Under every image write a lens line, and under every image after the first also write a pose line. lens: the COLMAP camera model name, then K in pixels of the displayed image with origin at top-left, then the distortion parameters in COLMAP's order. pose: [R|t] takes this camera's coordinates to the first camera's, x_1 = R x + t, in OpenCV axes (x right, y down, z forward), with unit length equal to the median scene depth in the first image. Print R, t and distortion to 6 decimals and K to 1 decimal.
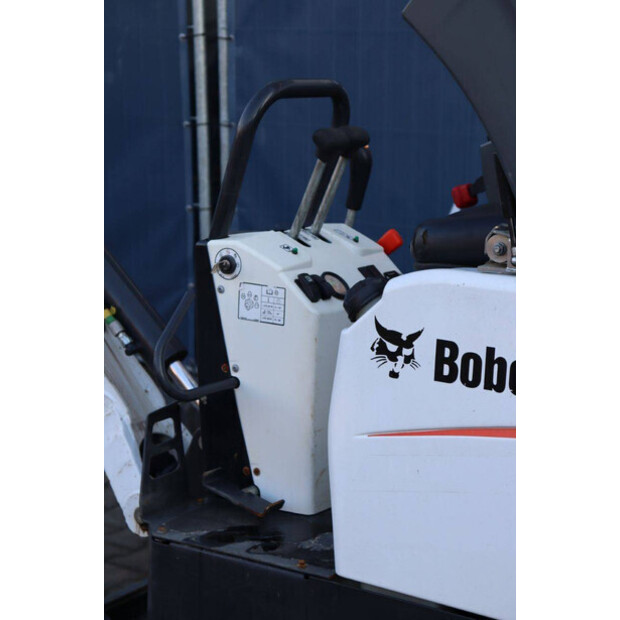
lens RADIAL K [[1338.1, 0, 334.9], [0, 1338.1, 301.7], [0, 0, 1]] dist [0.530914, 0.000000]
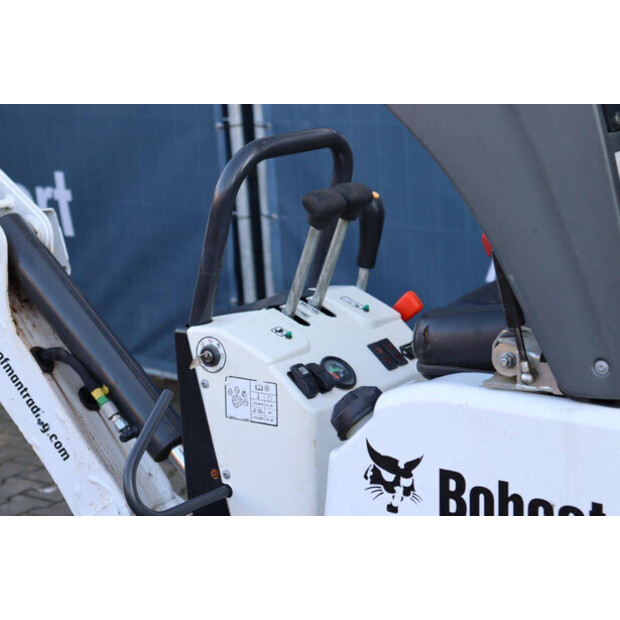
lens RADIAL K [[1434.9, 0, 309.5], [0, 1434.9, 307.0], [0, 0, 1]] dist [0.458216, 0.000000]
pose [[0.995211, -0.045877, -0.086313, 0.064234], [0.048741, 0.998319, 0.031373, -0.084975], [0.084729, -0.035430, 0.995774, 0.091139]]
